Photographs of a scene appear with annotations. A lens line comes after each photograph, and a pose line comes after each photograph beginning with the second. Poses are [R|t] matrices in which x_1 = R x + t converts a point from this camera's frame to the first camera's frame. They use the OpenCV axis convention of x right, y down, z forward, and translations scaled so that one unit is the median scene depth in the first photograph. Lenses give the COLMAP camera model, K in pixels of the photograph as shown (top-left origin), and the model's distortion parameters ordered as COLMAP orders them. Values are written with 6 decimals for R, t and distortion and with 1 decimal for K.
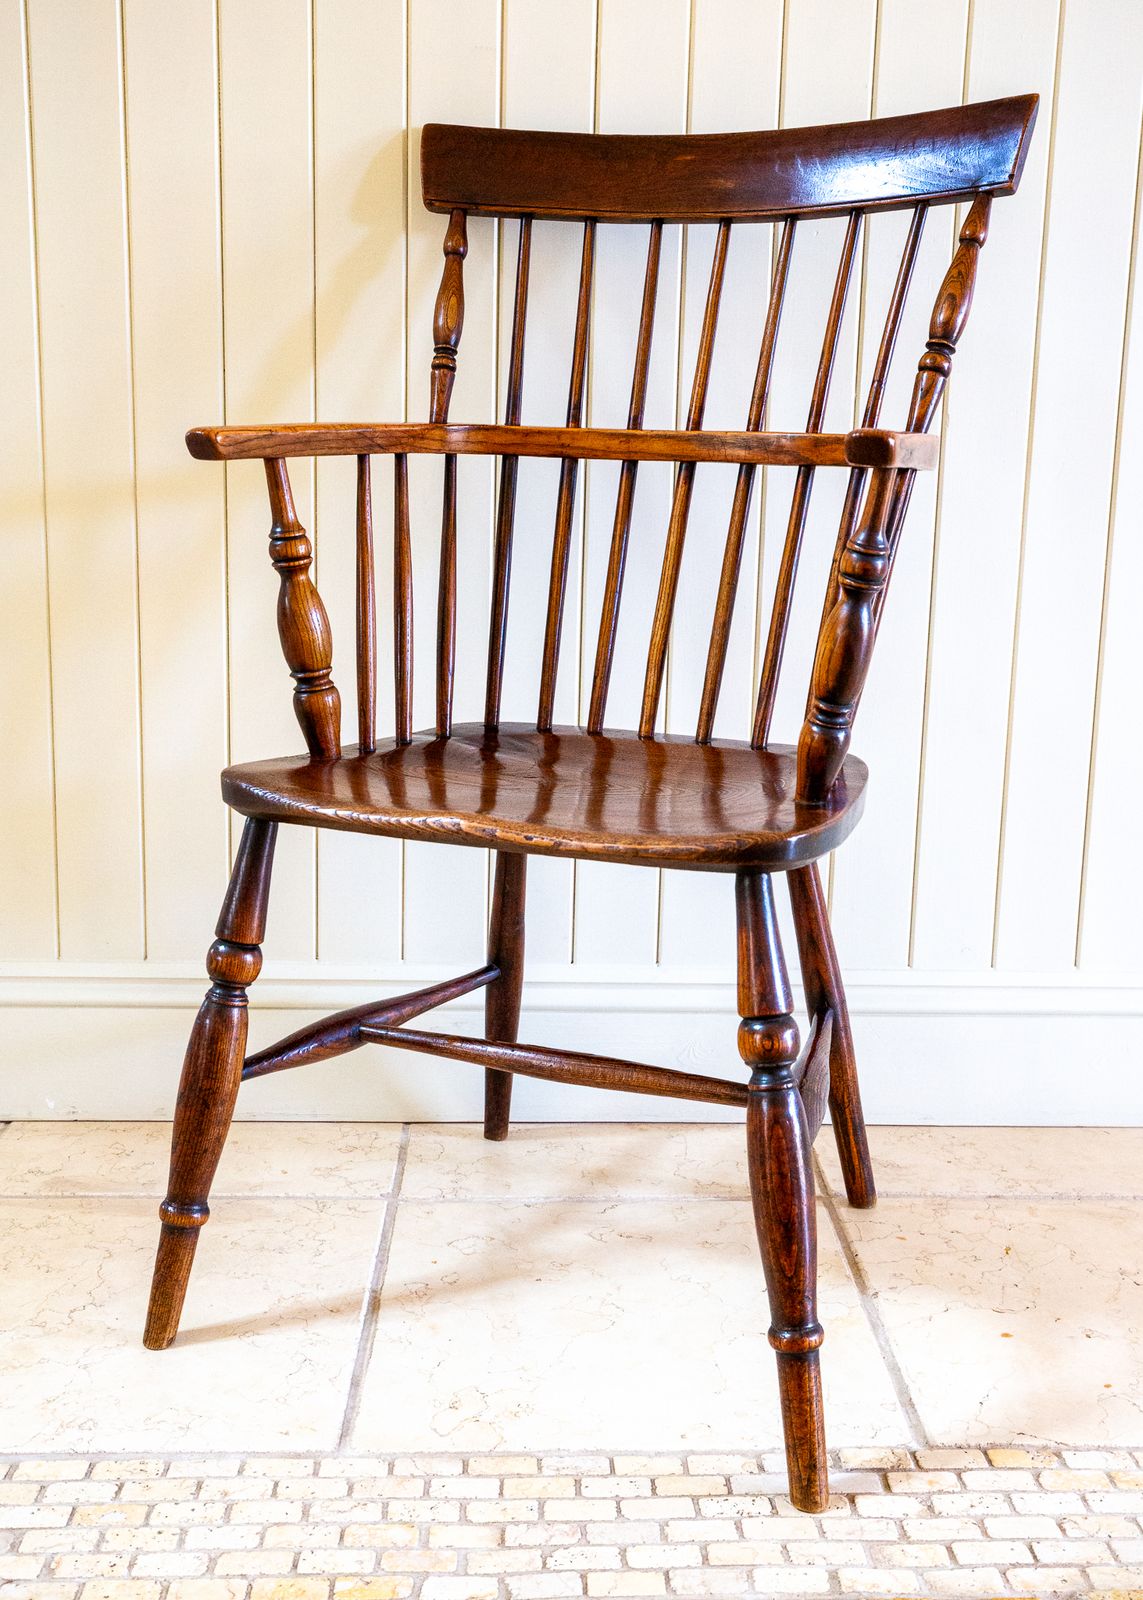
lens RADIAL K [[1597.4, 0, 572.7], [0, 1597.4, 749.2], [0, 0, 1]] dist [0.023858, 0.001736]
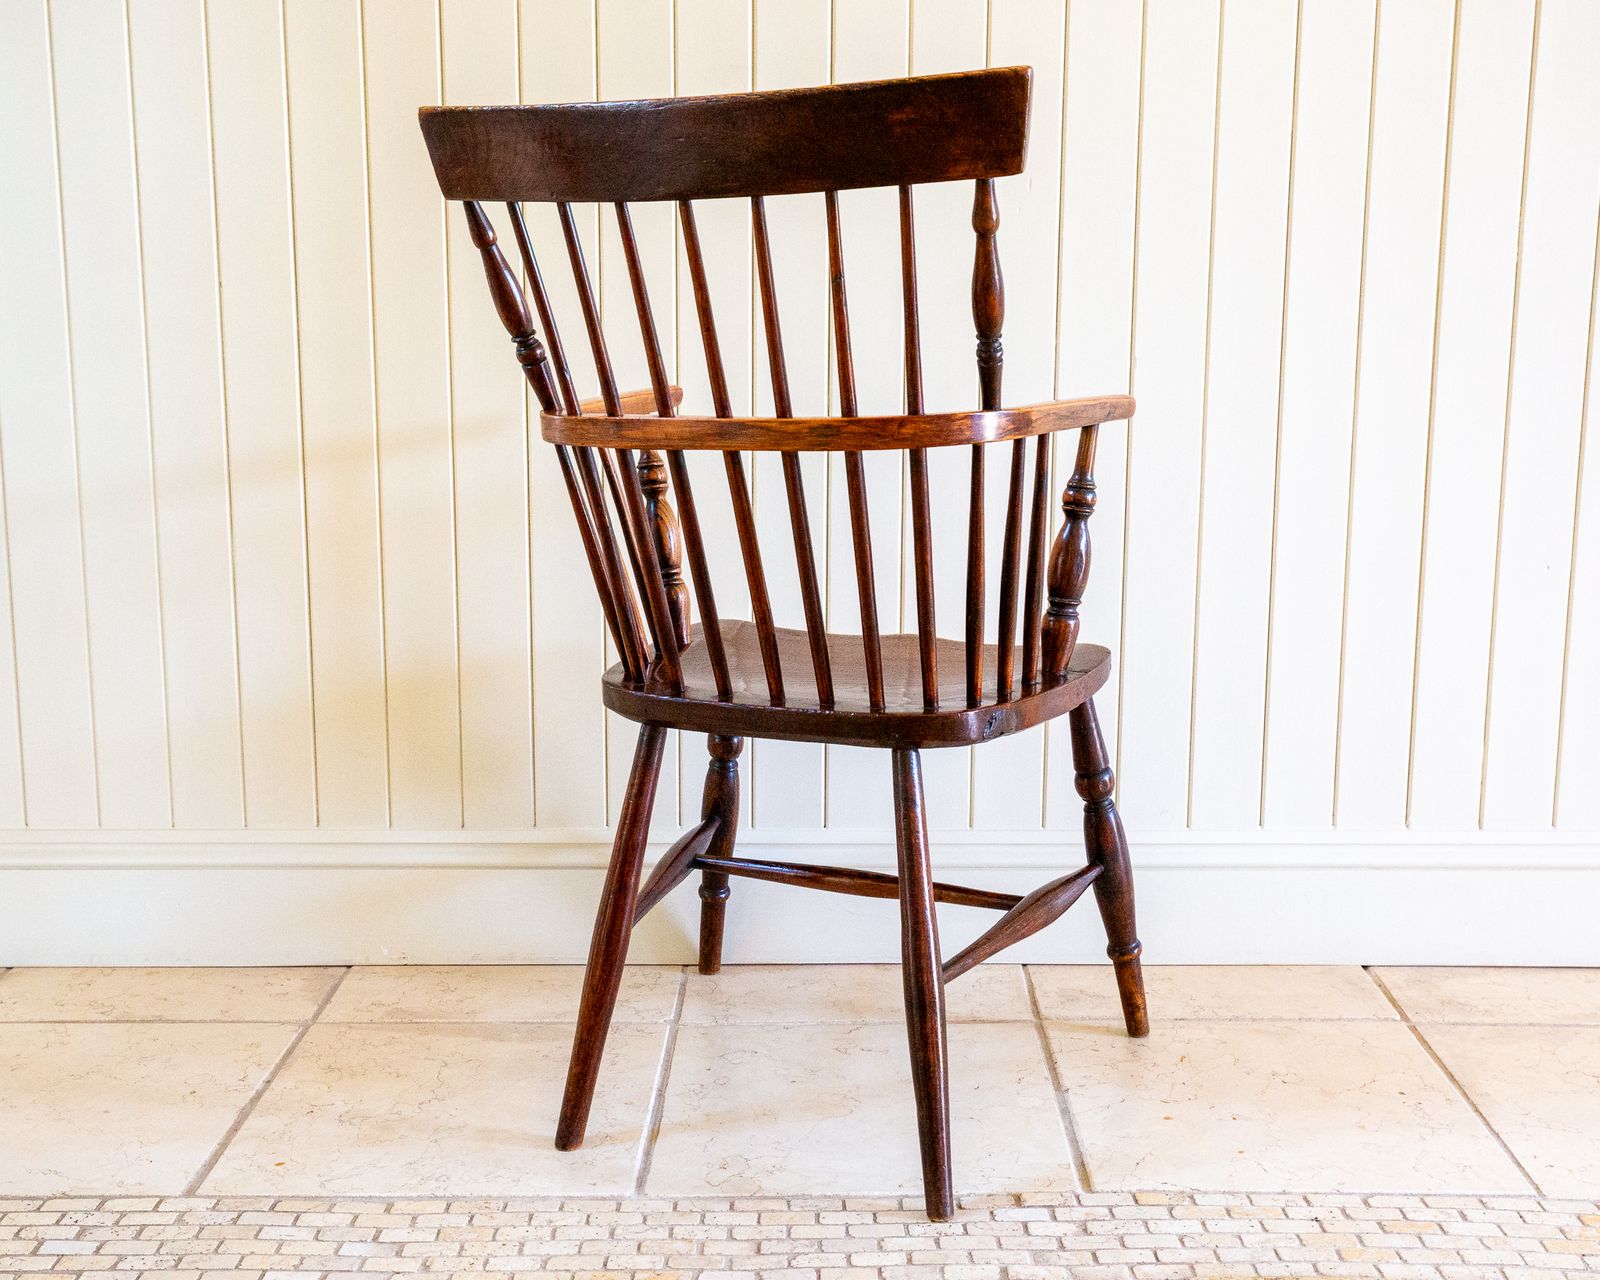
lens RADIAL K [[1753.9, 0, 801.0], [0, 1753.9, 620.7], [0, 0, 1]] dist [0.011946, 0.018315]
pose [[0.999179, -0.014431, -0.037862, 0.051308], [0.014569, 0.999888, 0.003363, -0.033461], [0.037809, -0.003912, 0.999277, -0.431764]]
